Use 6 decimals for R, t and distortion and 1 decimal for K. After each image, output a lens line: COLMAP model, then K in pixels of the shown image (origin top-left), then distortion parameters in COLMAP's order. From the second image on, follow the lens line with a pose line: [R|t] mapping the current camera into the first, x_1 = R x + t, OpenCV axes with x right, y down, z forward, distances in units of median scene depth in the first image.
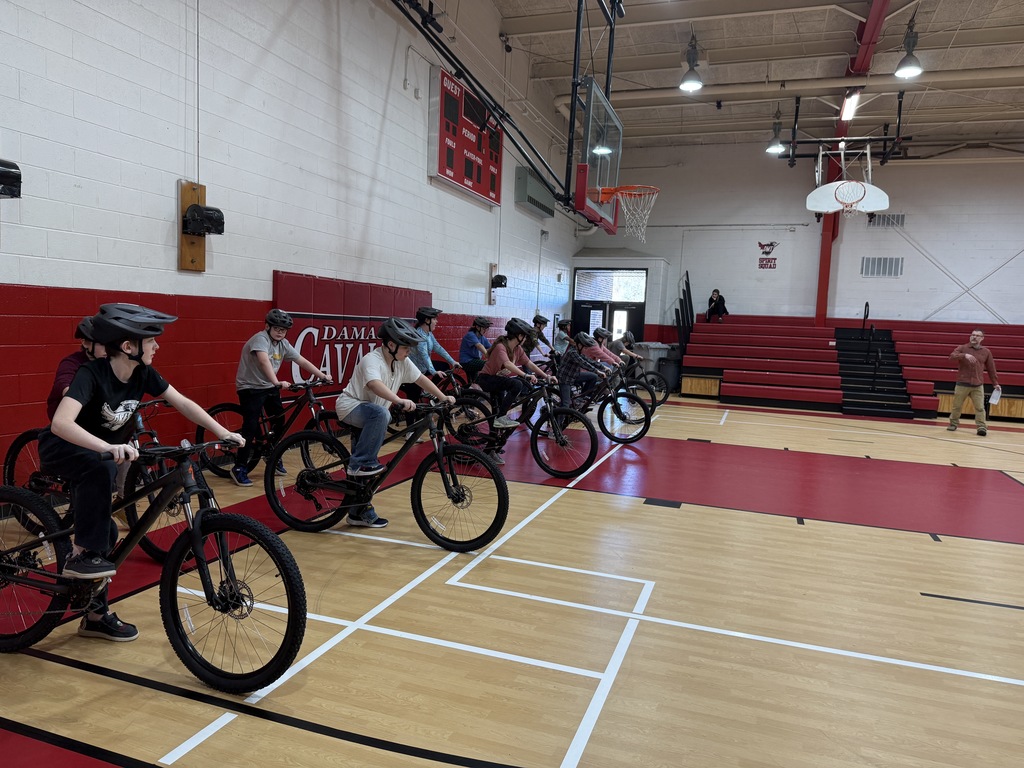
lens RADIAL K [[727.5, 0, 511.8], [0, 727.5, 384.5], [0, 0, 1]] dist [0.022425, -0.031710]
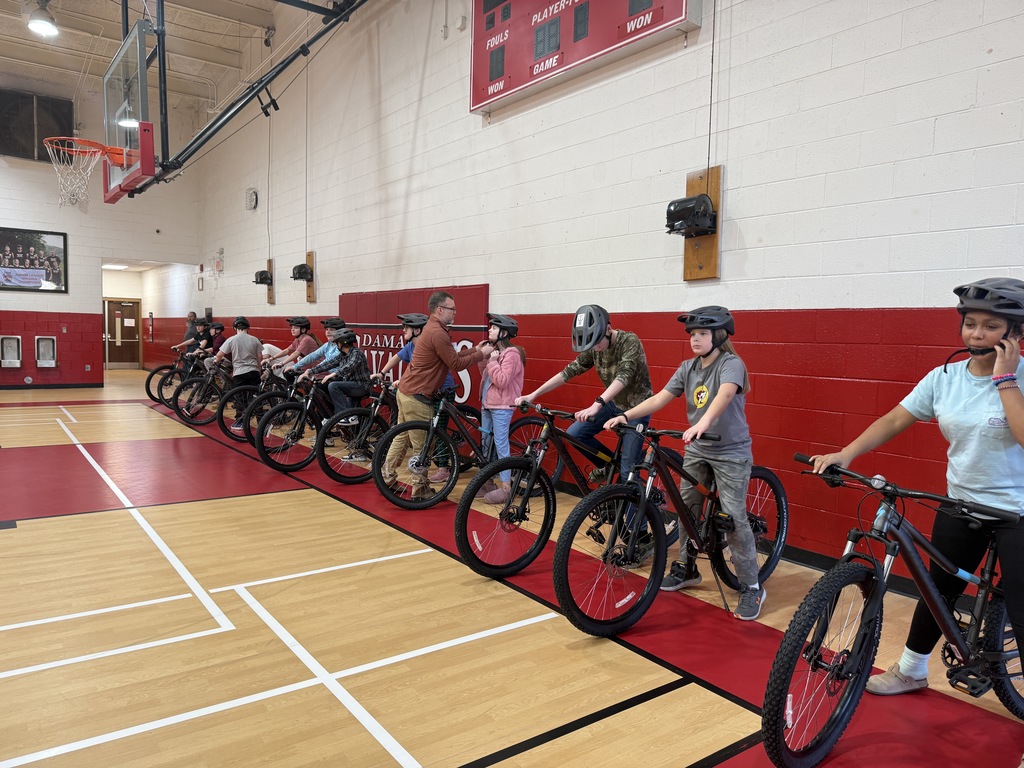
lens RADIAL K [[727.5, 0, 514.0], [0, 727.5, 379.2], [0, 0, 1]] dist [0.022425, -0.031710]
pose [[-0.569124, 0.009364, -0.822199, 0.542818], [-0.108002, 0.990421, 0.086038, -0.130332], [0.815128, 0.137765, -0.562661, 1.802724]]
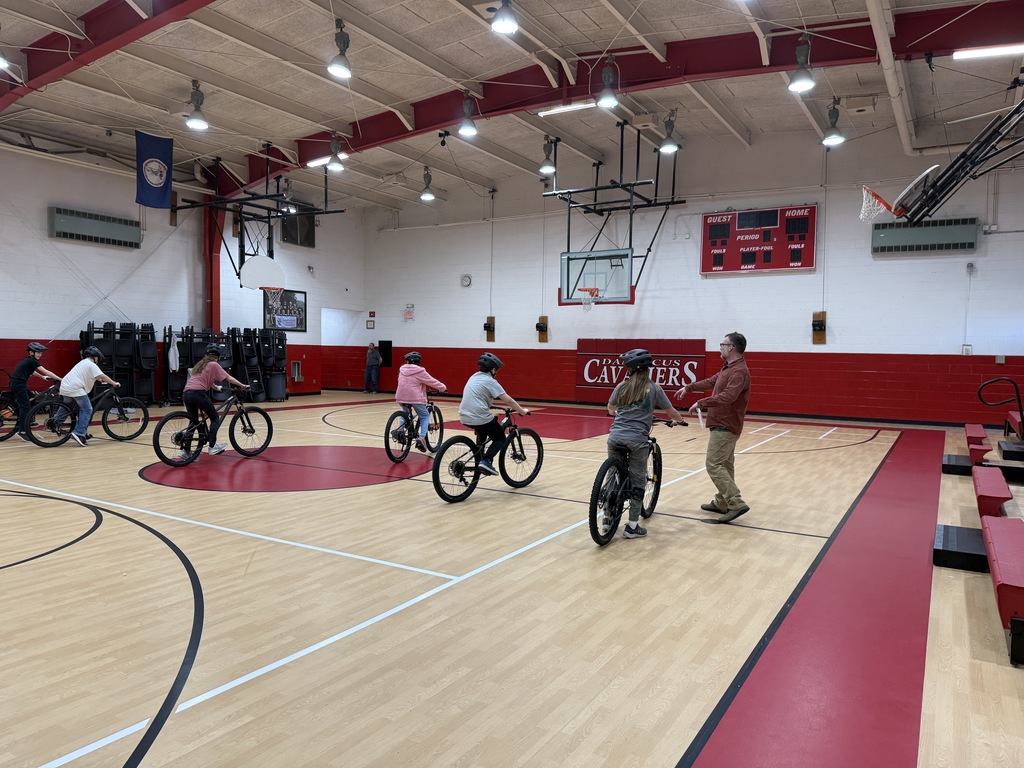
lens RADIAL K [[727.5, 0, 504.1], [0, 727.5, 387.4], [0, 0, 1]] dist [0.022425, -0.031710]
pose [[-0.217999, 0.006697, -0.975926, 2.153673], [-0.106036, 0.993894, 0.030506, -0.022228], [0.970171, 0.110133, -0.215958, 1.182134]]
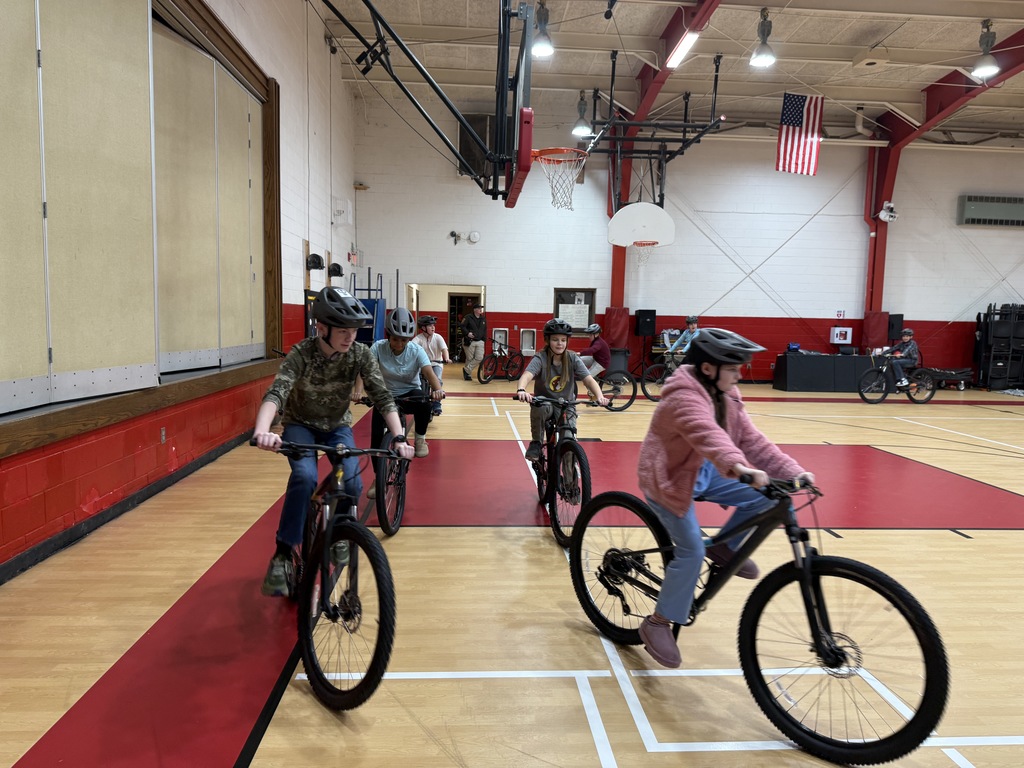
lens RADIAL K [[727.5, 0, 509.7], [0, 727.5, 388.1], [0, 0, 1]] dist [0.022425, -0.031710]
pose [[-0.923391, -0.021038, -0.383283, 2.460262], [-0.089039, 0.983003, 0.160554, 0.002955], [0.373390, 0.182381, -0.909570, 1.043488]]
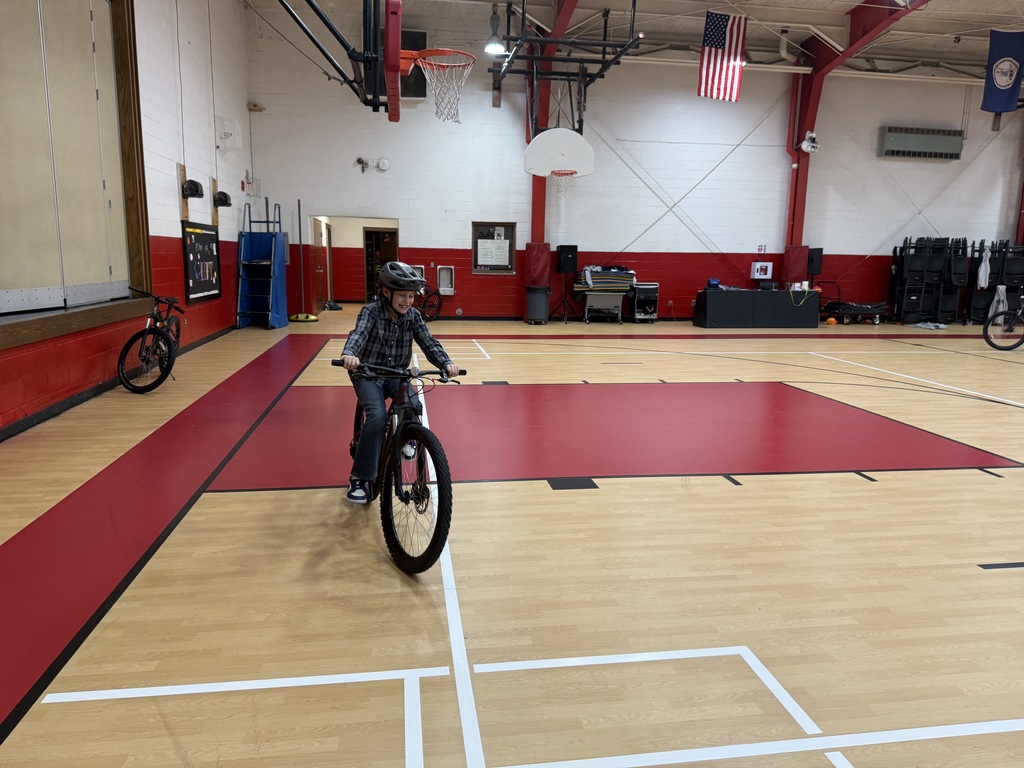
lens RADIAL K [[727.5, 0, 512.5], [0, 727.5, 388.3], [0, 0, 1]] dist [0.022425, -0.031710]
pose [[-0.885162, 0.029226, -0.464364, 2.386411], [-0.090305, 0.968256, 0.233077, 0.011075], [0.456435, 0.248245, -0.854425, 0.998527]]
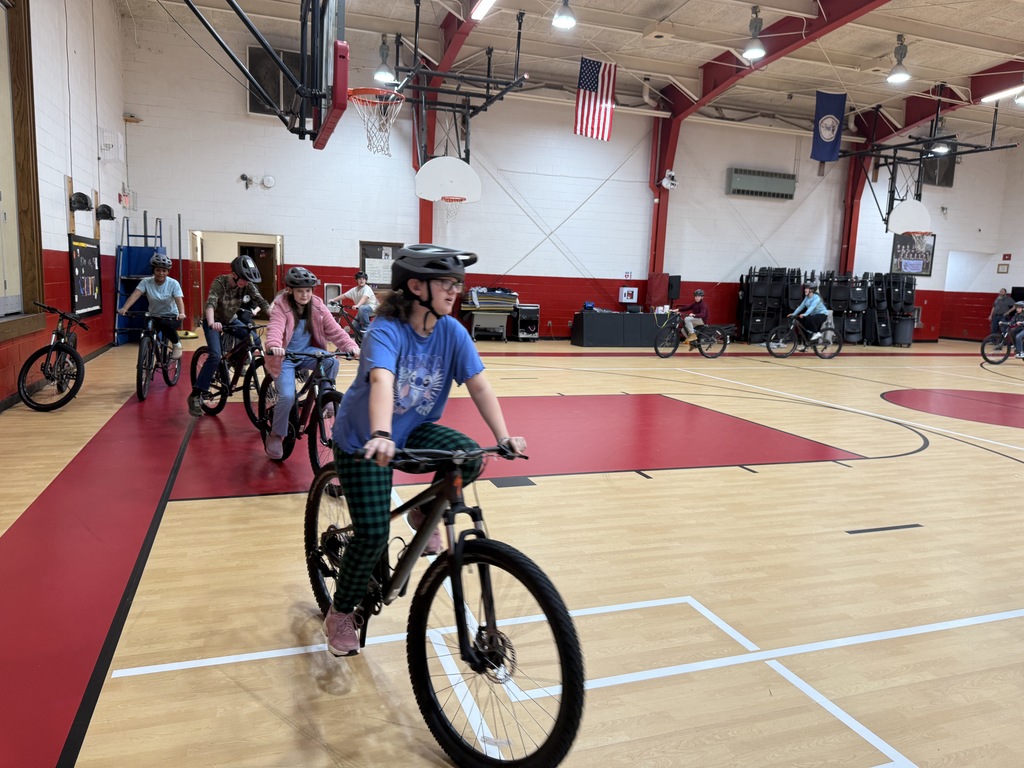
lens RADIAL K [[727.5, 0, 512.4], [0, 727.5, 385.4], [0, 0, 1]] dist [0.022425, -0.031710]
pose [[-0.782505, 0.021811, -0.622263, 2.473909], [-0.119187, 0.975659, 0.184077, 0.010359], [0.611131, 0.218207, -0.760858, 1.020215]]
